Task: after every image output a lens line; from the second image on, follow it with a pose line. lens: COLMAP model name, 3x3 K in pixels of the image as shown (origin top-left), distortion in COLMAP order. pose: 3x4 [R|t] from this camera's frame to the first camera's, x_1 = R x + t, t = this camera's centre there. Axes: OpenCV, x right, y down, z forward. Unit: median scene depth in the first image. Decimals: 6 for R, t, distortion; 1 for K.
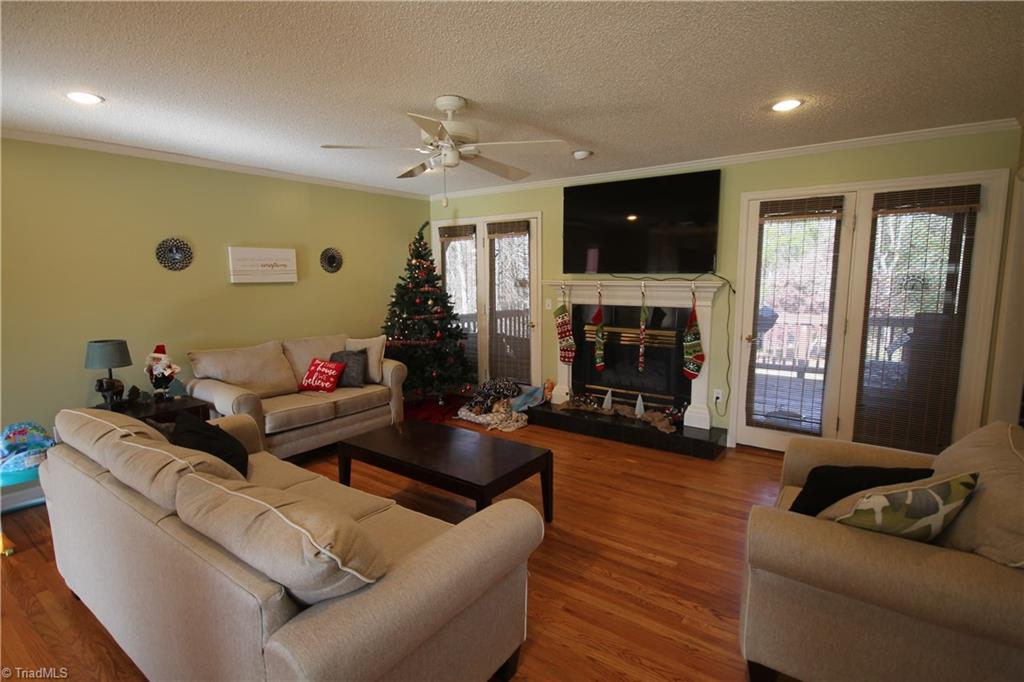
lens RADIAL K [[499.3, 0, 509.5], [0, 499.3, 342.0], [0, 0, 1]] dist [0.000169, 0.001061]
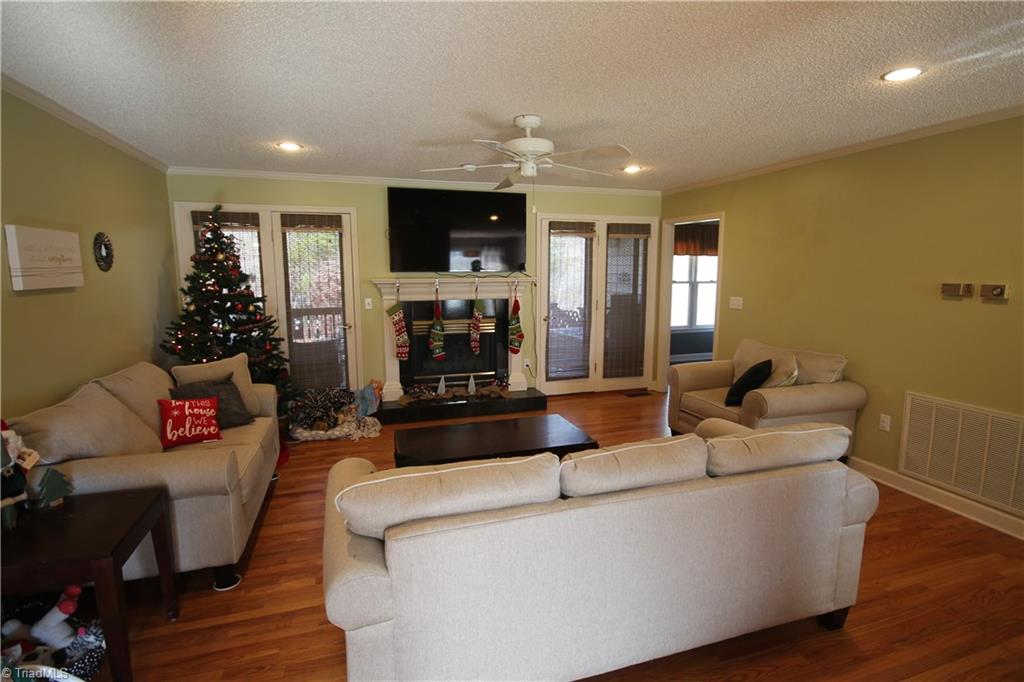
lens RADIAL K [[499.3, 0, 507.7], [0, 499.3, 341.5], [0, 0, 1]] dist [0.000169, 0.001061]
pose [[0.605657, -0.111992, 0.787805, -0.599960], [0.108231, 0.992440, 0.057875, -0.031717], [-0.788331, 0.050212, 0.613199, 0.208318]]
